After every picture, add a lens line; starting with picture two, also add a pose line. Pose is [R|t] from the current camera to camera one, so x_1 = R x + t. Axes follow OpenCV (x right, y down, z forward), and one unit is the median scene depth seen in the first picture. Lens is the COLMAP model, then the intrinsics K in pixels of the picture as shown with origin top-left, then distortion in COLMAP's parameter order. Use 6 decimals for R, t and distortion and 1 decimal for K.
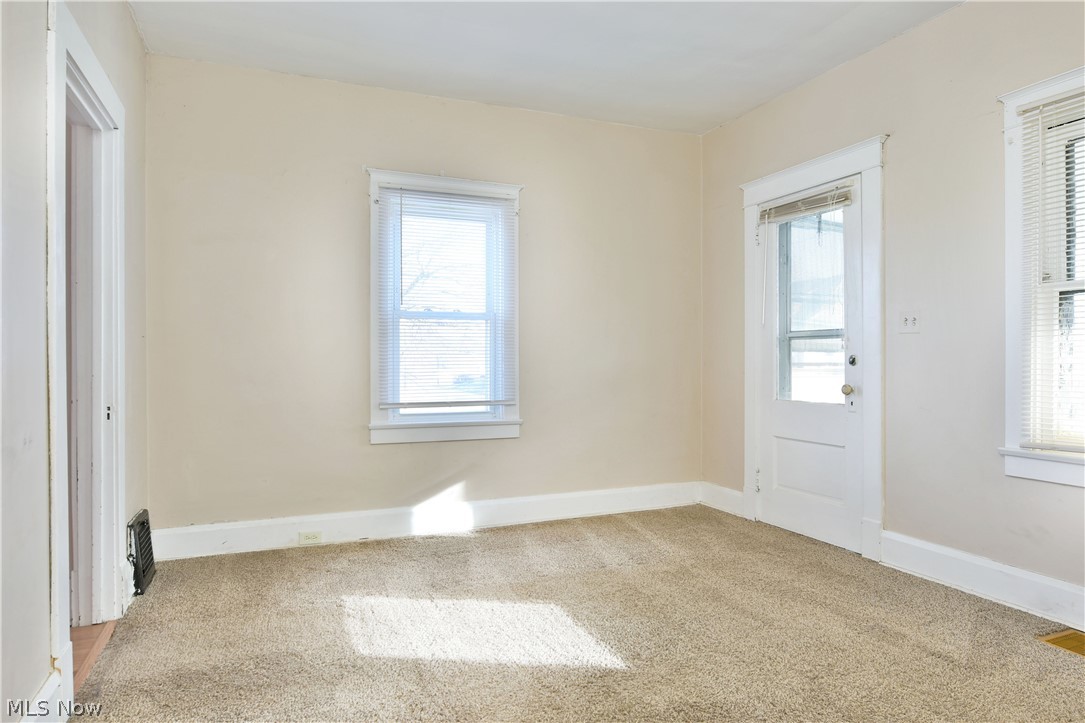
lens RADIAL K [[658.5, 0, 545.3], [0, 658.5, 361.5], [0, 0, 1]] dist [-0.010403, -0.006517]
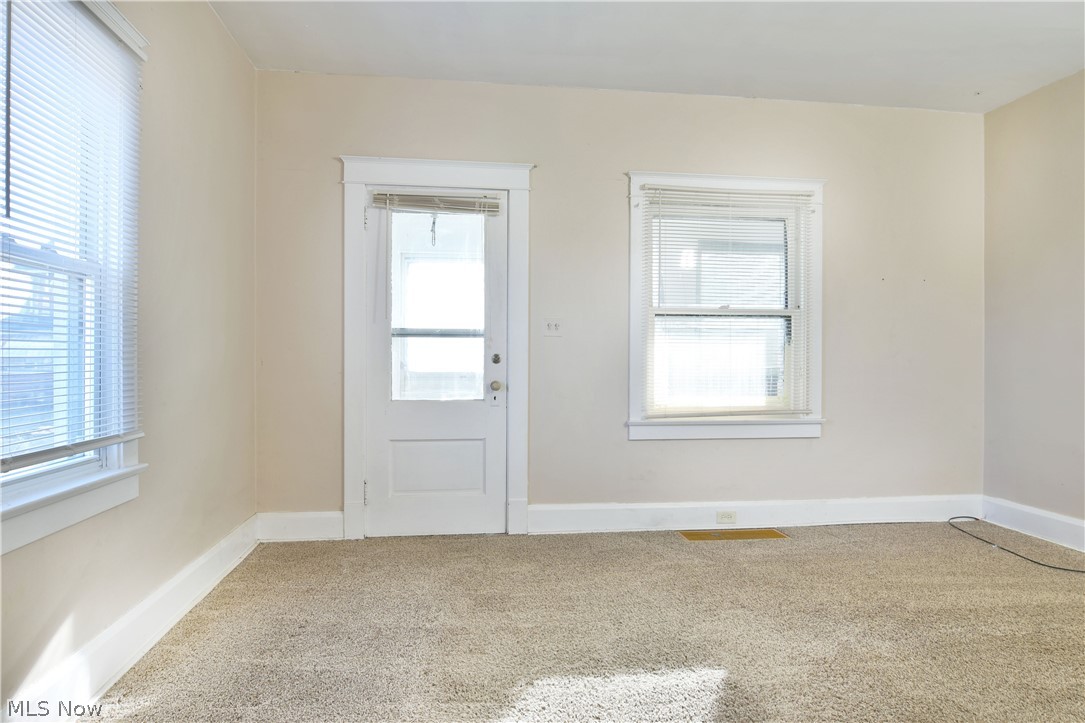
lens RADIAL K [[658.5, 0, 537.3], [0, 658.5, 363.4], [0, 0, 1]] dist [-0.010403, -0.006517]
pose [[0.267304, -0.002715, 0.963609, -0.524404], [0.000819, 0.999996, 0.002590, 0.002993], [-0.963612, 0.000097, 0.267305, 0.588520]]
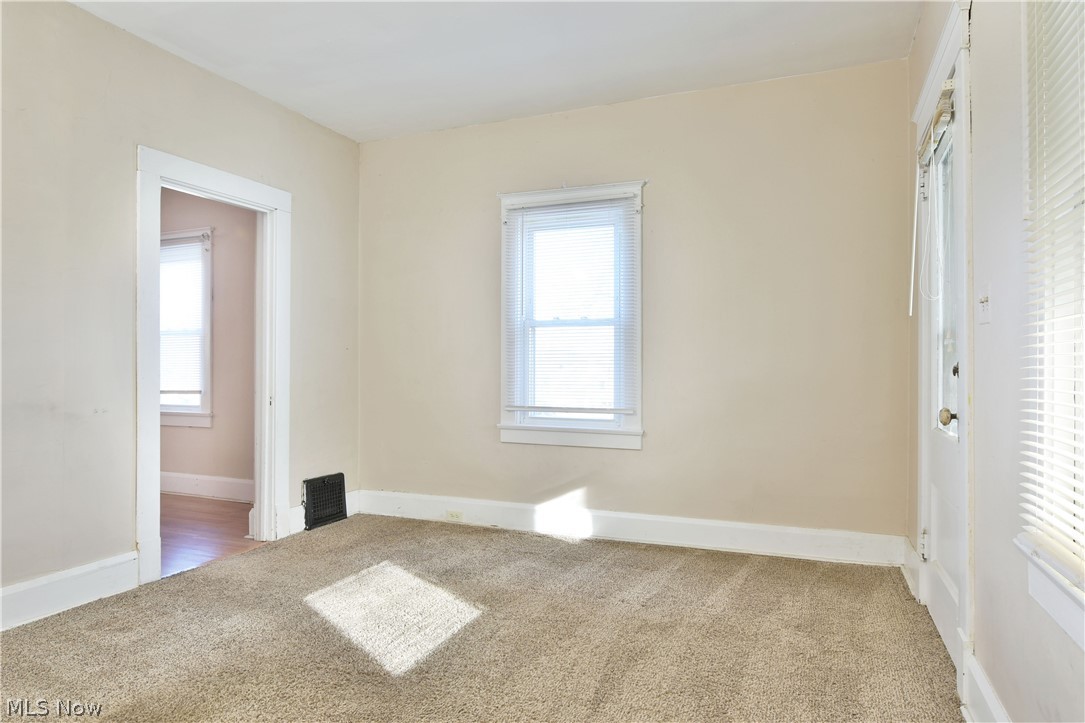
lens RADIAL K [[658.5, 0, 545.7], [0, 658.5, 361.0], [0, 0, 1]] dist [-0.010403, -0.006517]
pose [[0.704595, -0.003372, -0.709601, 0.585017], [-0.005106, 0.999939, -0.009822, -0.000679], [0.709591, 0.010544, 0.704535, 0.271374]]
